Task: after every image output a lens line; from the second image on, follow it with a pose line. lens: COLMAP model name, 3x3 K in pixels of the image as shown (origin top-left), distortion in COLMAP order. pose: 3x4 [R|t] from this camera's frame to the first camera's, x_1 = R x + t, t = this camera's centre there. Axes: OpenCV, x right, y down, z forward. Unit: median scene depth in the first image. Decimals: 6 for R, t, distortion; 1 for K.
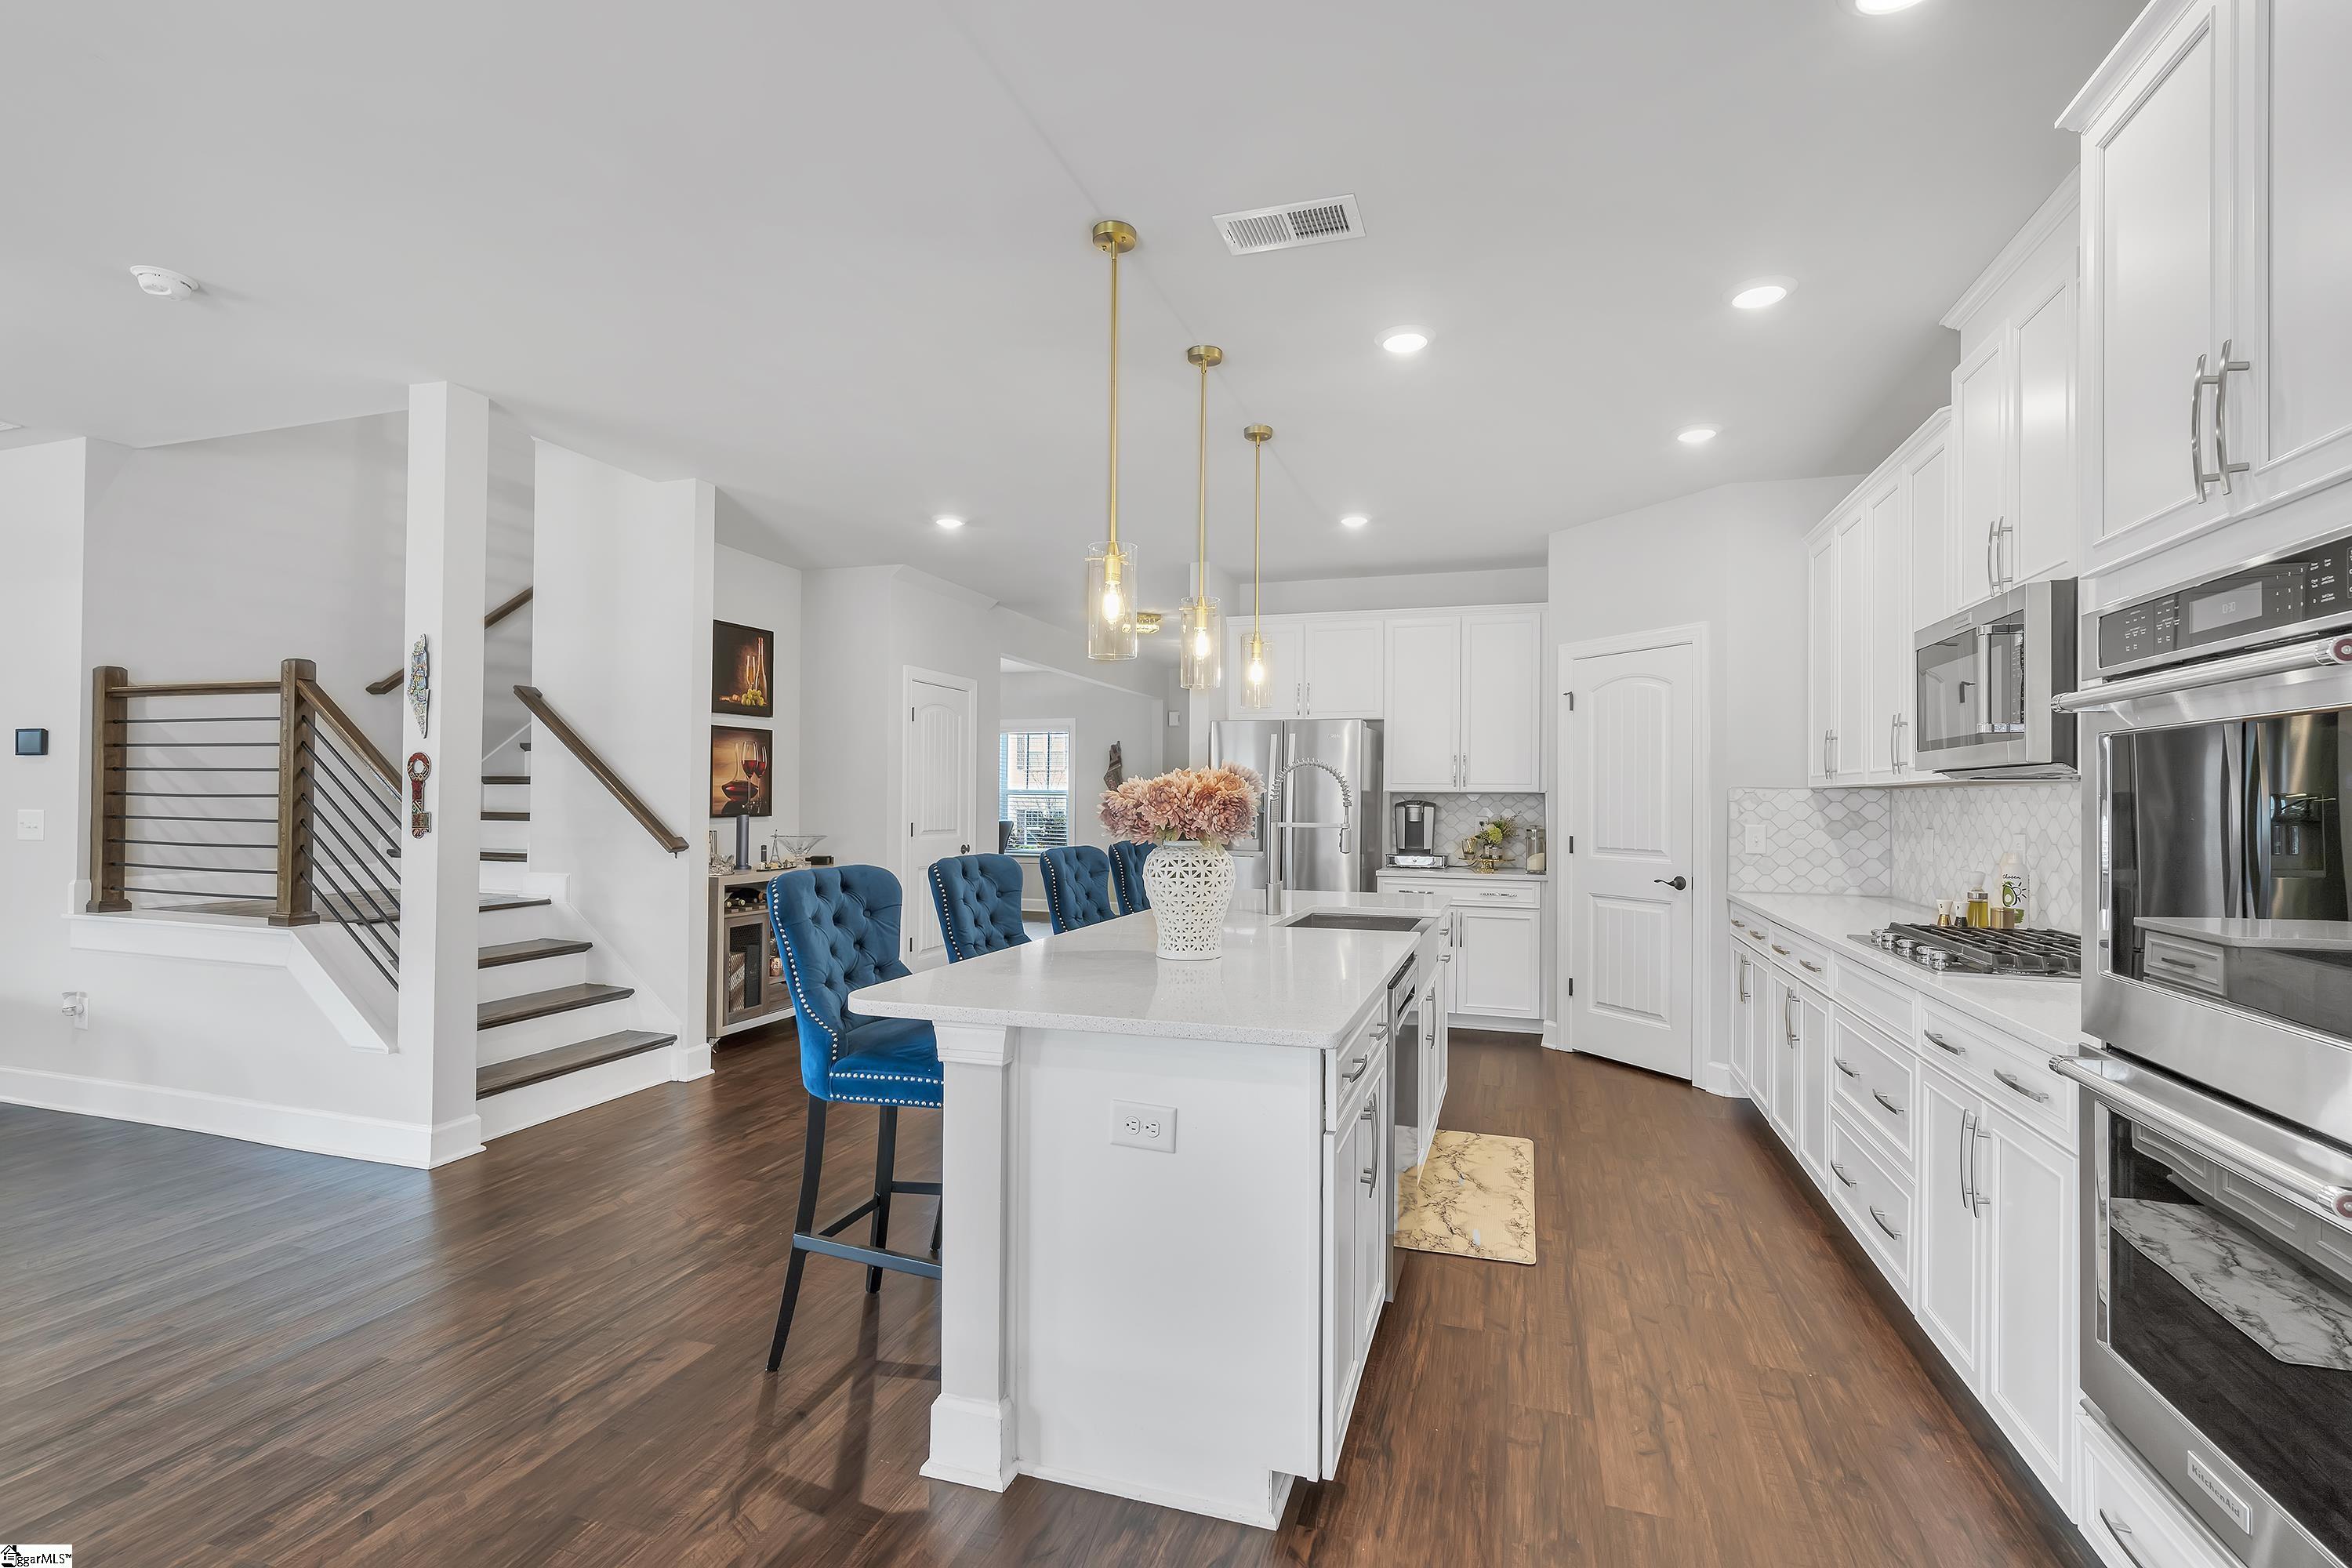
lens RADIAL K [[1070.9, 0, 1180.9], [0, 1070.9, 787.9], [0, 0, 1]] dist [-0.005990, -0.000456]
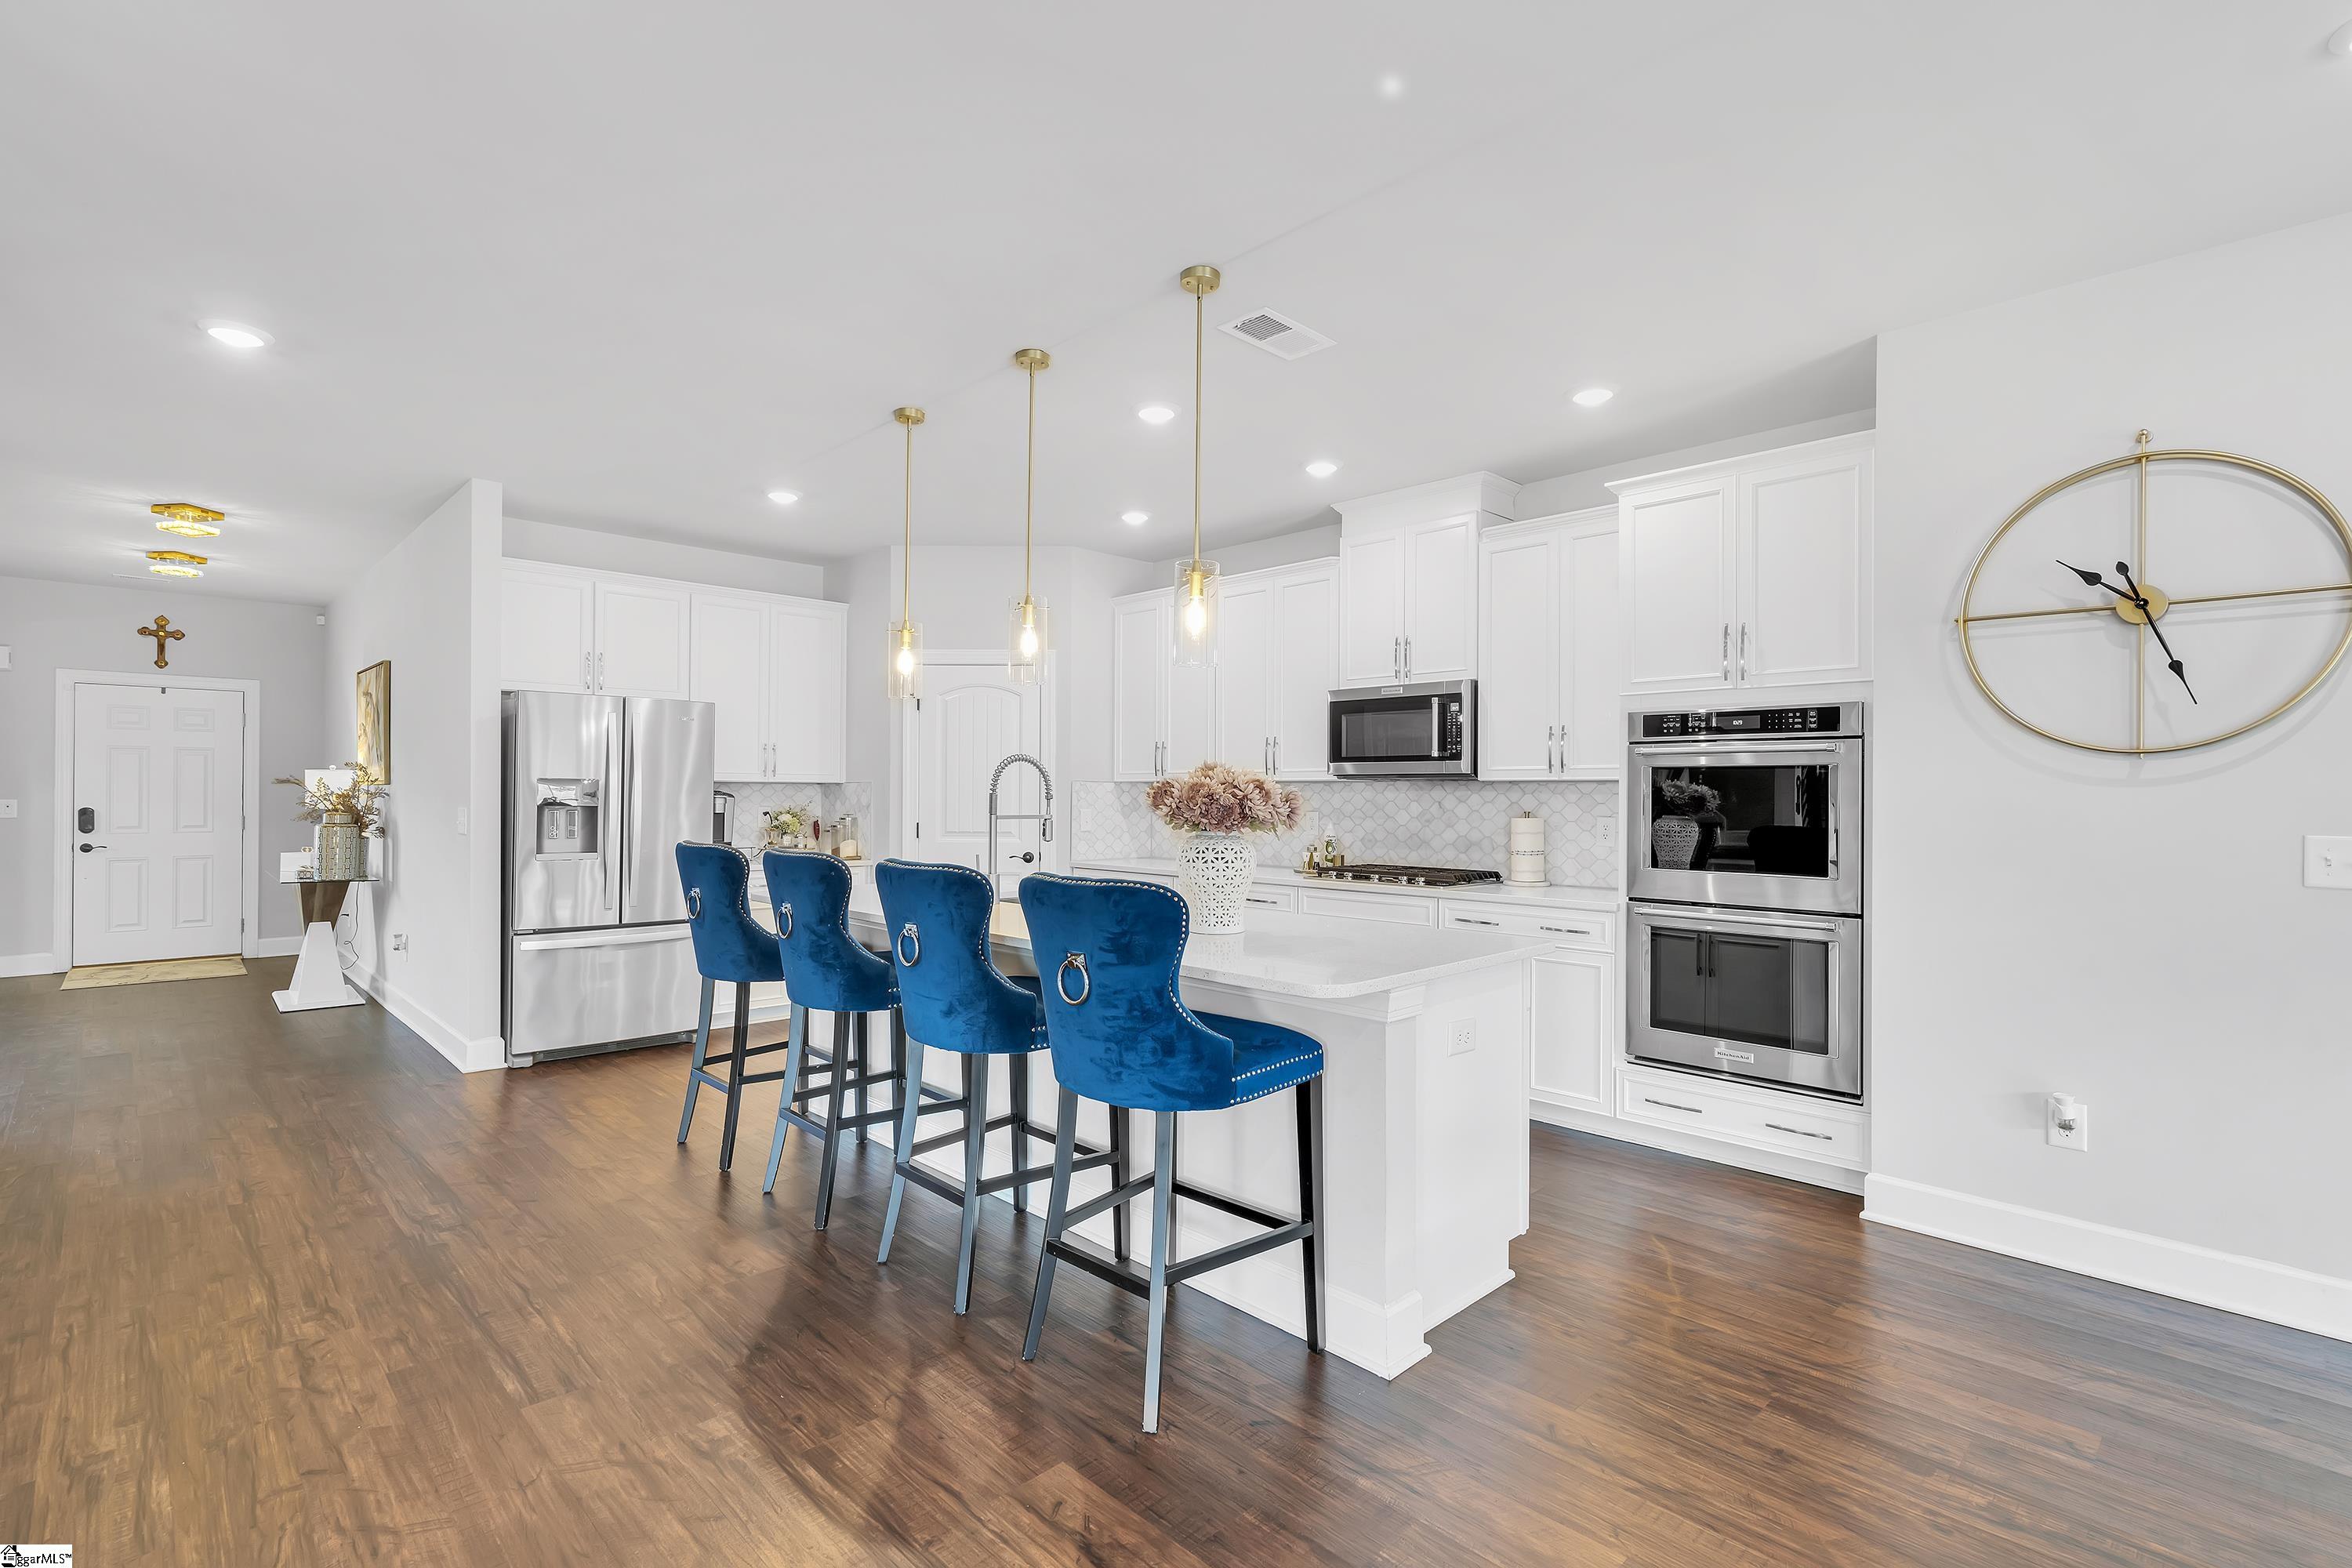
lens RADIAL K [[1070.9, 0, 1180.9], [0, 1070.9, 787.9], [0, 0, 1]] dist [-0.005990, -0.000456]
pose [[0.462484, -0.002093, 0.886625, -0.674723], [-0.009739, 0.999925, 0.007441, -0.003555], [-0.886574, -0.012076, 0.462429, 0.326422]]
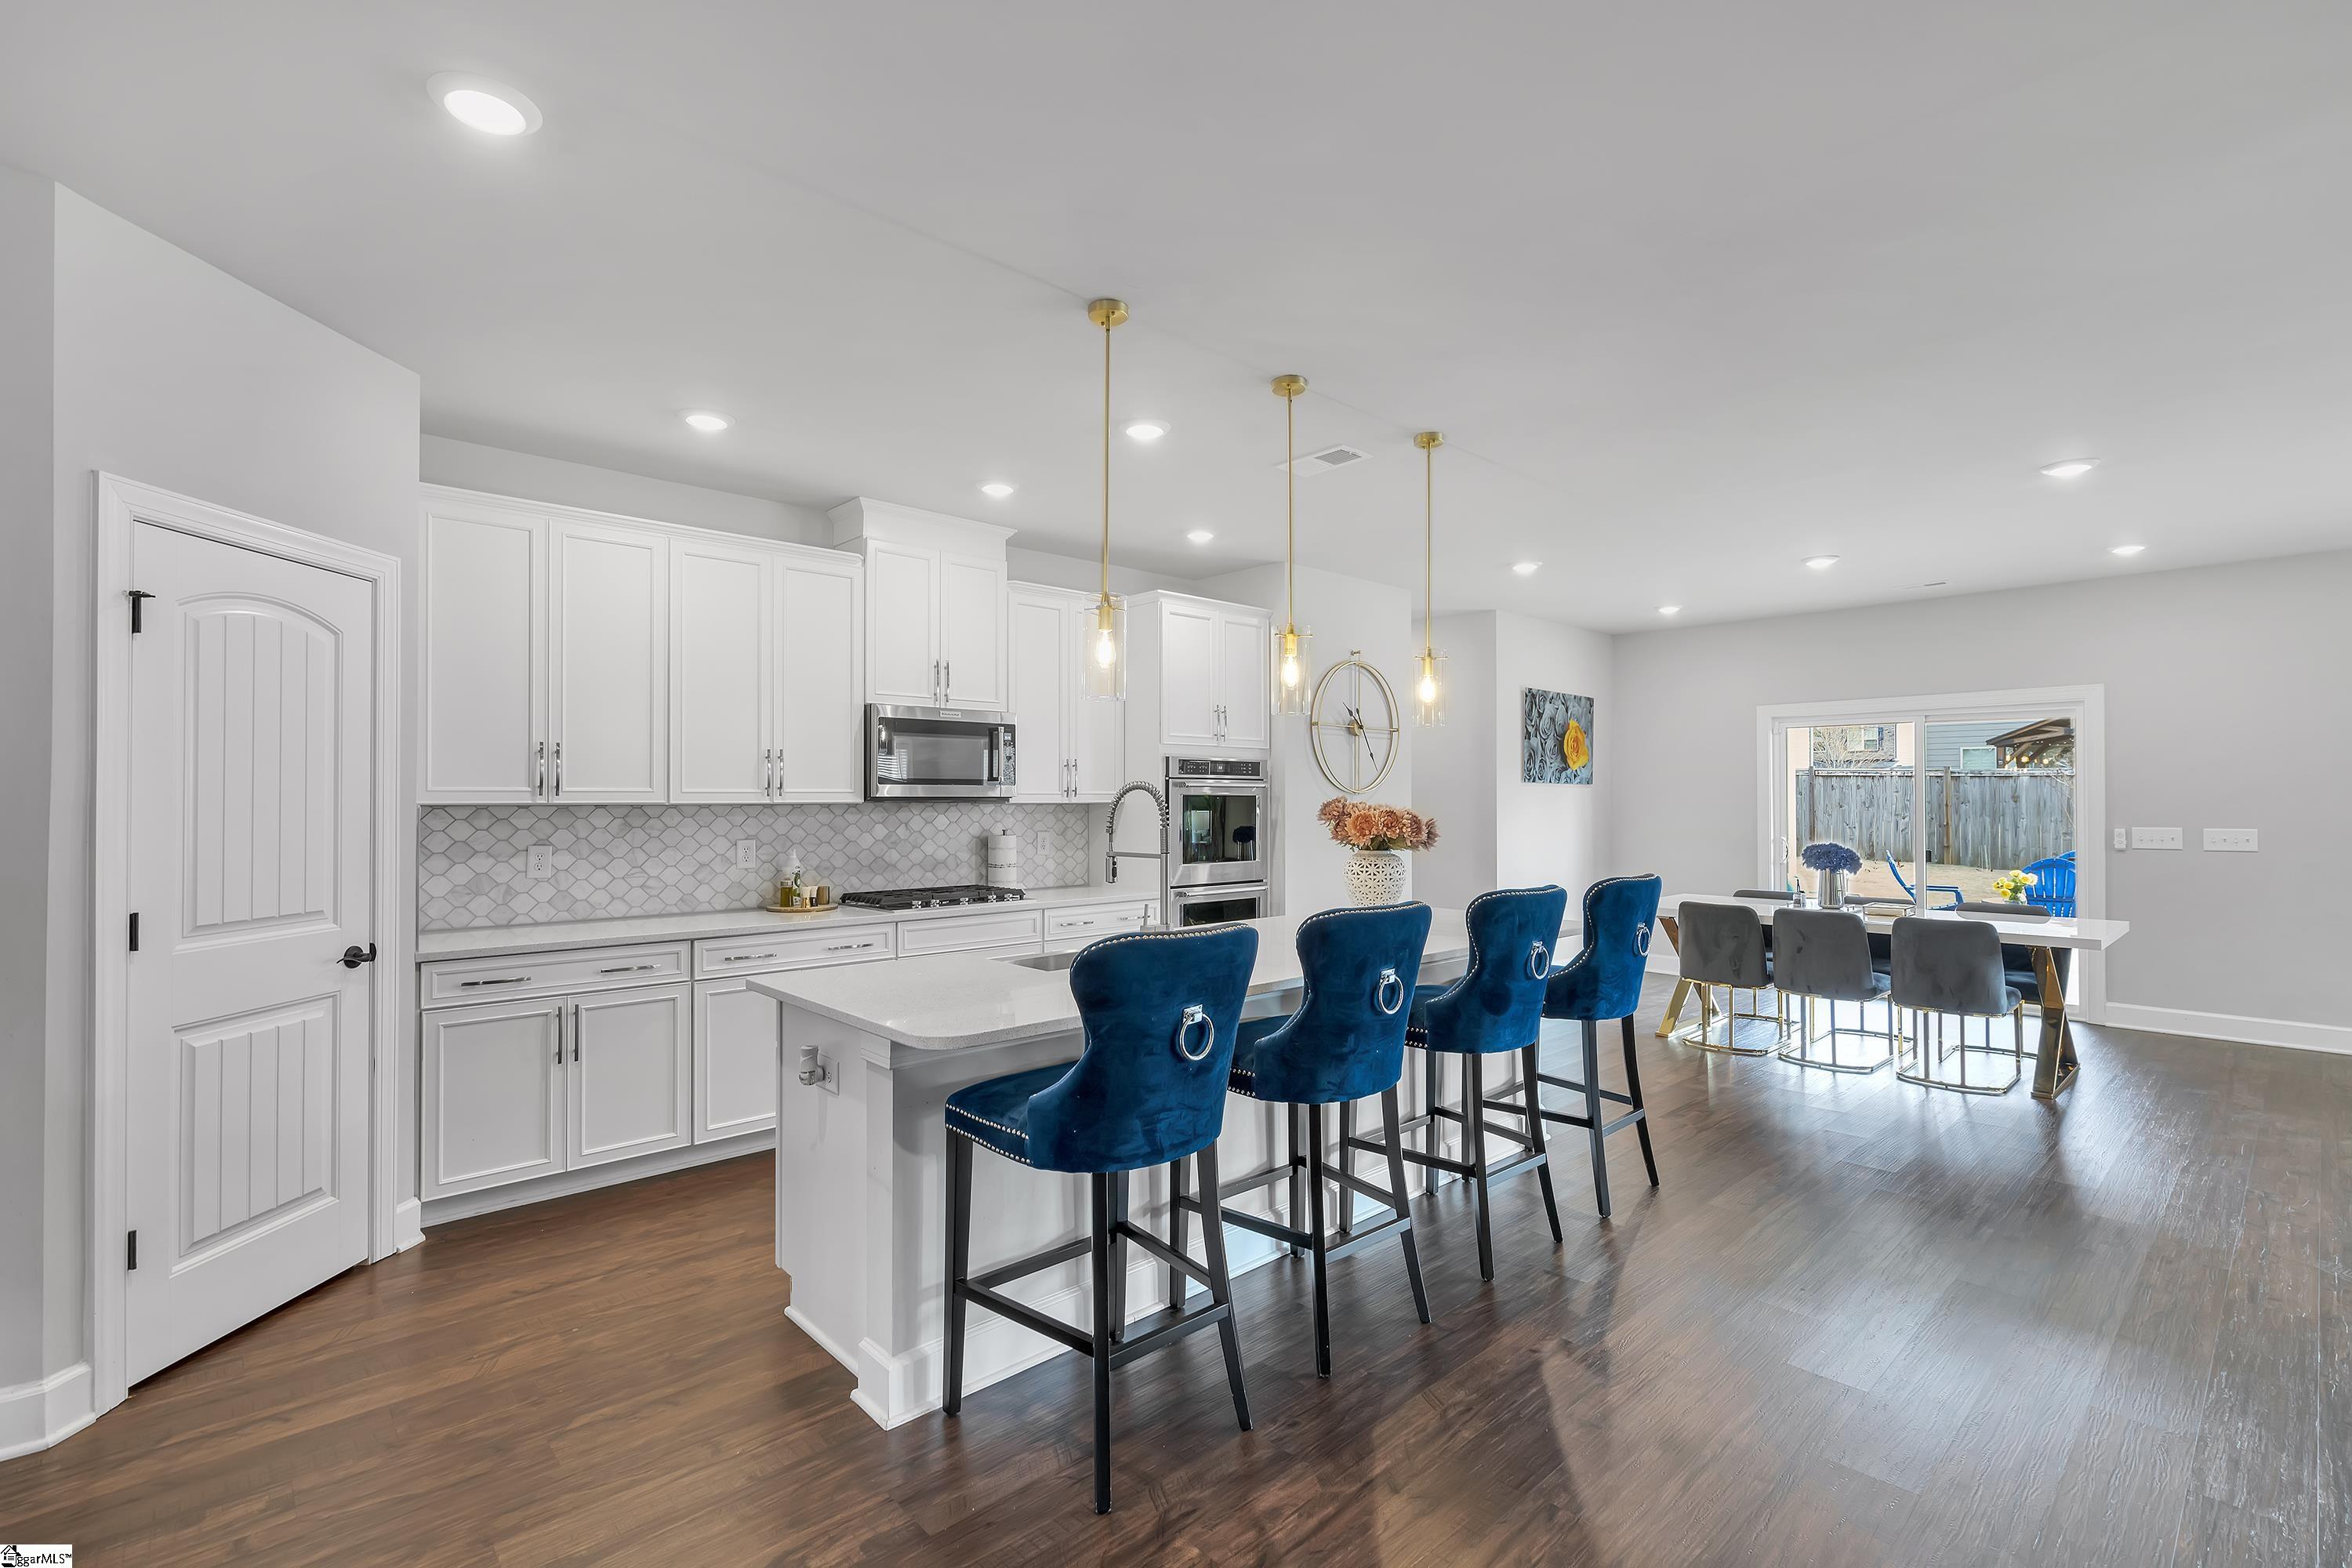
lens RADIAL K [[1016.6, 0, 1176.0], [0, 1016.6, 784.0], [0, 0, 1]] dist [-0.038032, -0.000078]
pose [[-0.879508, 0.003391, 0.475873, -0.276931], [-0.007965, 0.999730, -0.021846, -0.003996], [-0.475818, -0.023004, -0.879243, 1.533523]]
